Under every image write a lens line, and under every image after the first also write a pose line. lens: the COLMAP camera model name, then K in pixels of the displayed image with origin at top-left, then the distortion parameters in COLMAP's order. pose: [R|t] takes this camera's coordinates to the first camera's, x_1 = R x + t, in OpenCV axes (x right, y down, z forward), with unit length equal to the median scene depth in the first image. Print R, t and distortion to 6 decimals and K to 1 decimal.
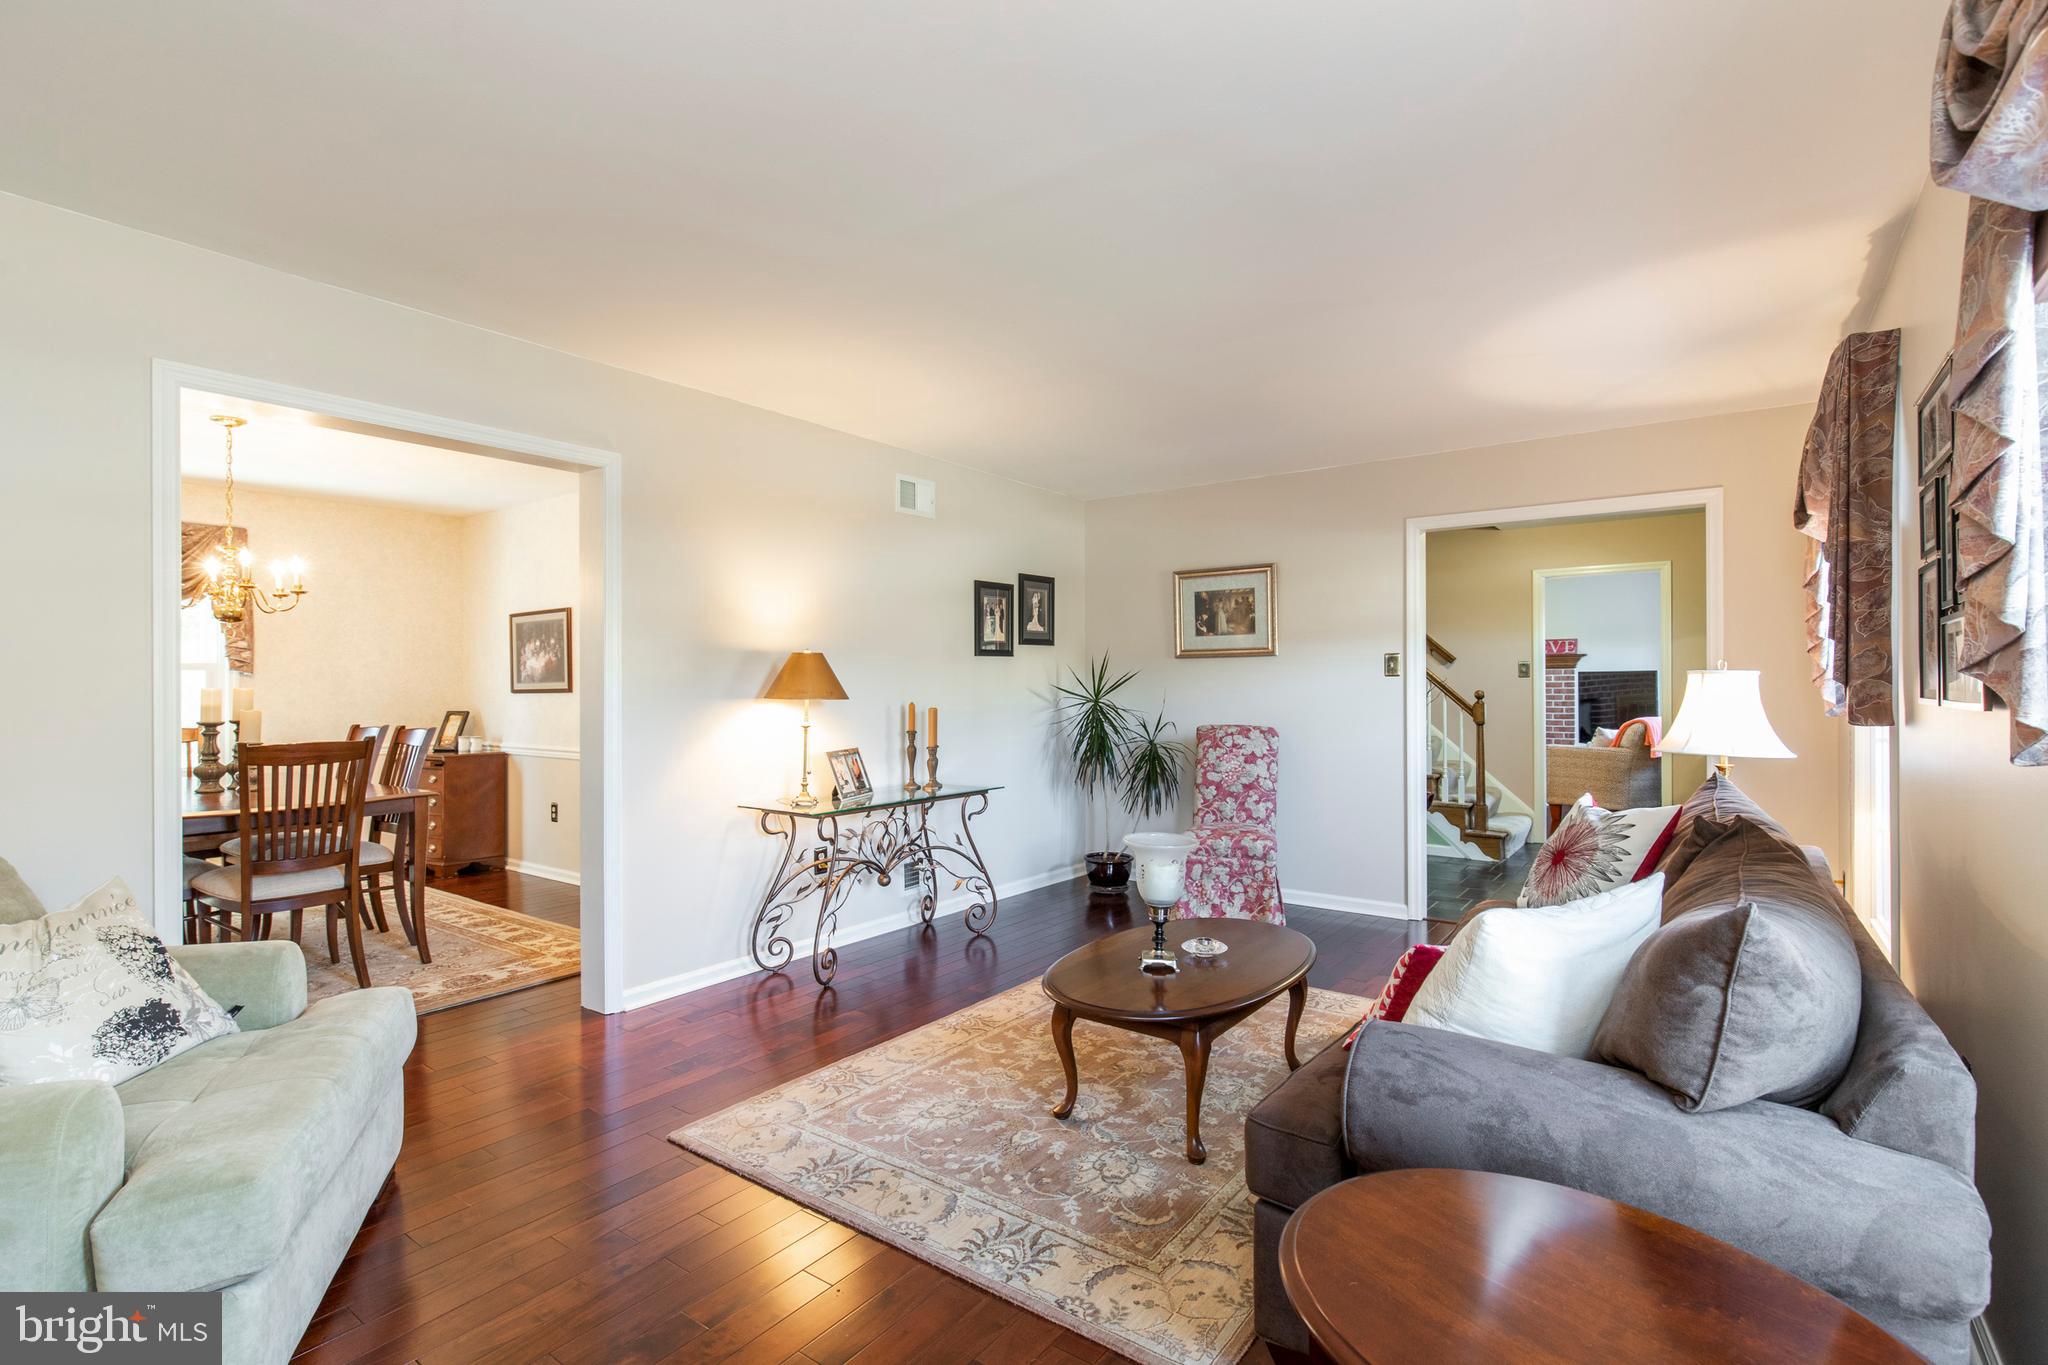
lens RADIAL K [[983.4, 0, 1024.0], [0, 983.4, 682.5], [0, 0, 1]] dist [-0.000813, -0.000091]
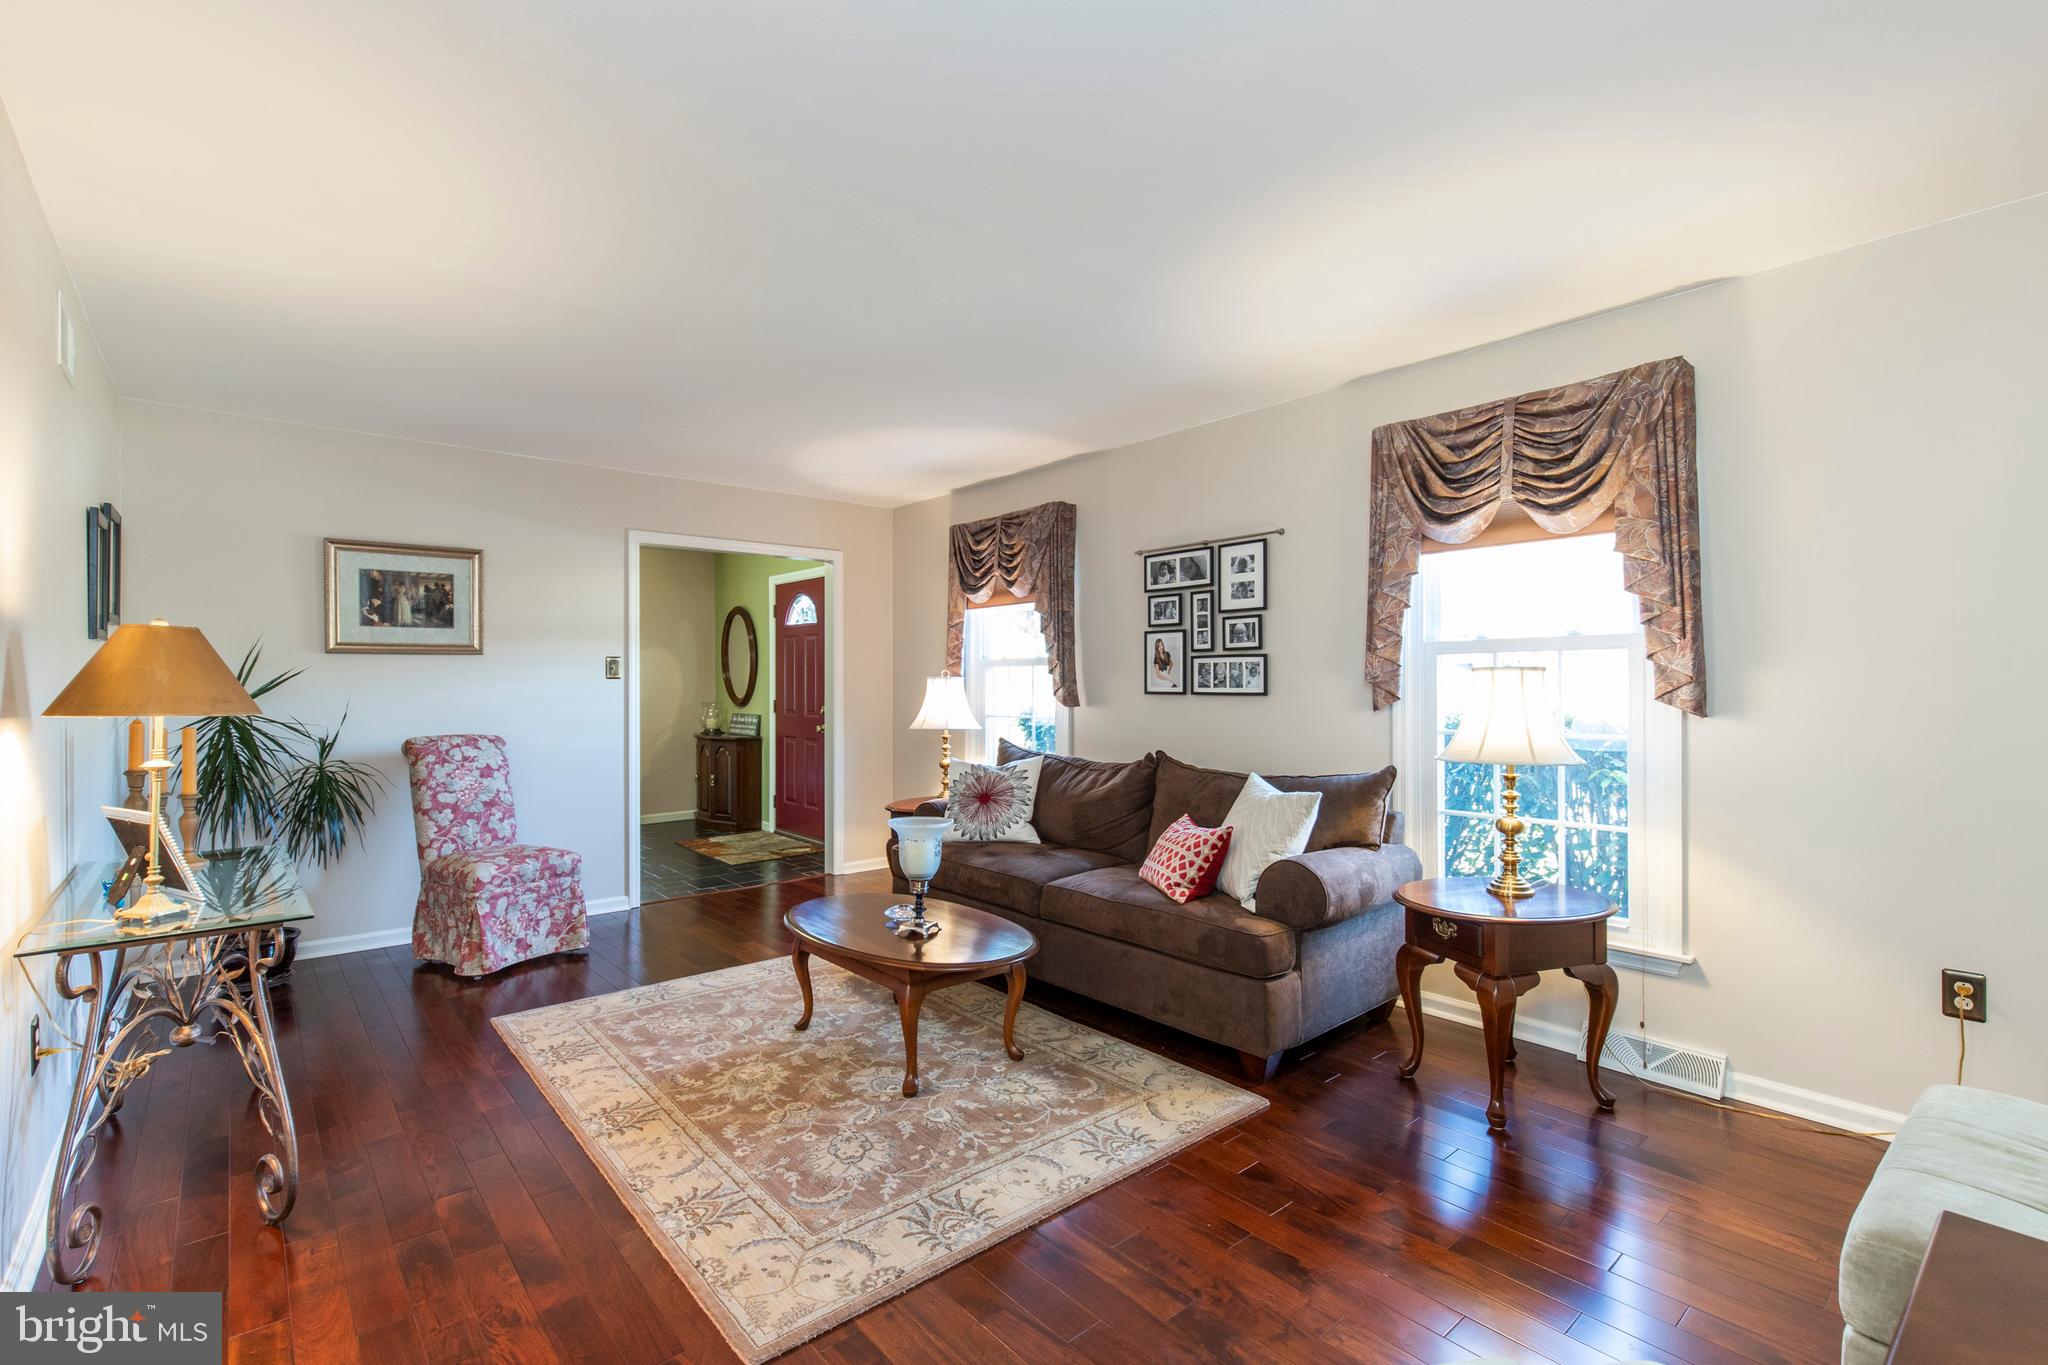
lens RADIAL K [[925.5, 0, 1054.7], [0, 925.5, 690.5], [0, 0, 1]] dist [0.001756, 0.000109]
pose [[0.203274, -0.008537, 0.979085, -0.477174], [0.001392, 0.999964, 0.008430, -0.001296], [-0.979121, -0.000351, 0.203278, 0.341490]]
